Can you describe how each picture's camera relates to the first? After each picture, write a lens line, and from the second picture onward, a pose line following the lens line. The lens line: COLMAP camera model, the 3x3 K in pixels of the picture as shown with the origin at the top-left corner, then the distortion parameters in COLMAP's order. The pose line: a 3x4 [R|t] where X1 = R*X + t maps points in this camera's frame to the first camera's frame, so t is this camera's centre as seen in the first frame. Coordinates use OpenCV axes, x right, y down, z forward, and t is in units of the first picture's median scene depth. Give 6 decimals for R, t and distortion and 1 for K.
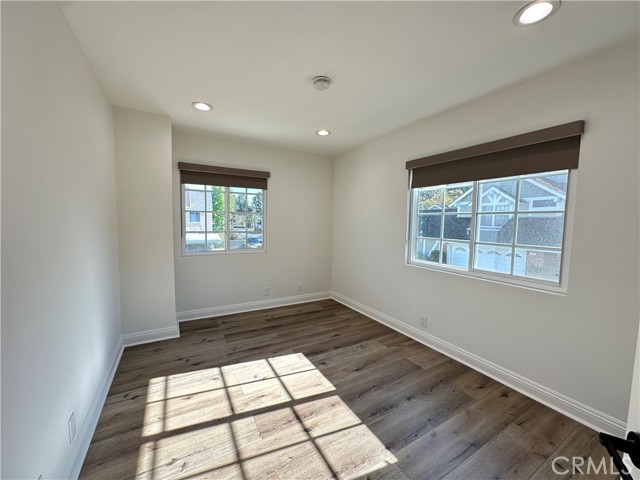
lens RADIAL K [[255.5, 0, 321.2], [0, 255.5, 238.2], [0, 0, 1]] dist [-0.007100, 0.001270]
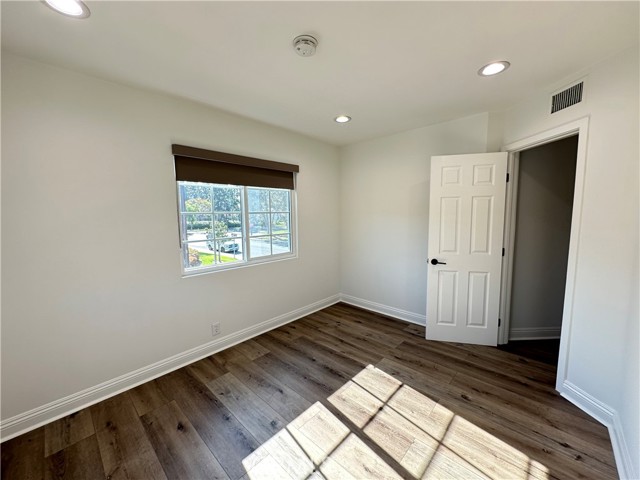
lens RADIAL K [[255.5, 0, 326.7], [0, 255.5, 238.6], [0, 0, 1]] dist [-0.007100, 0.001270]
pose [[-0.309035, -0.105946, 0.945131, -0.678282], [0.073011, 0.988200, 0.134646, -0.114474], [-0.948244, 0.110615, -0.297653, 1.029909]]
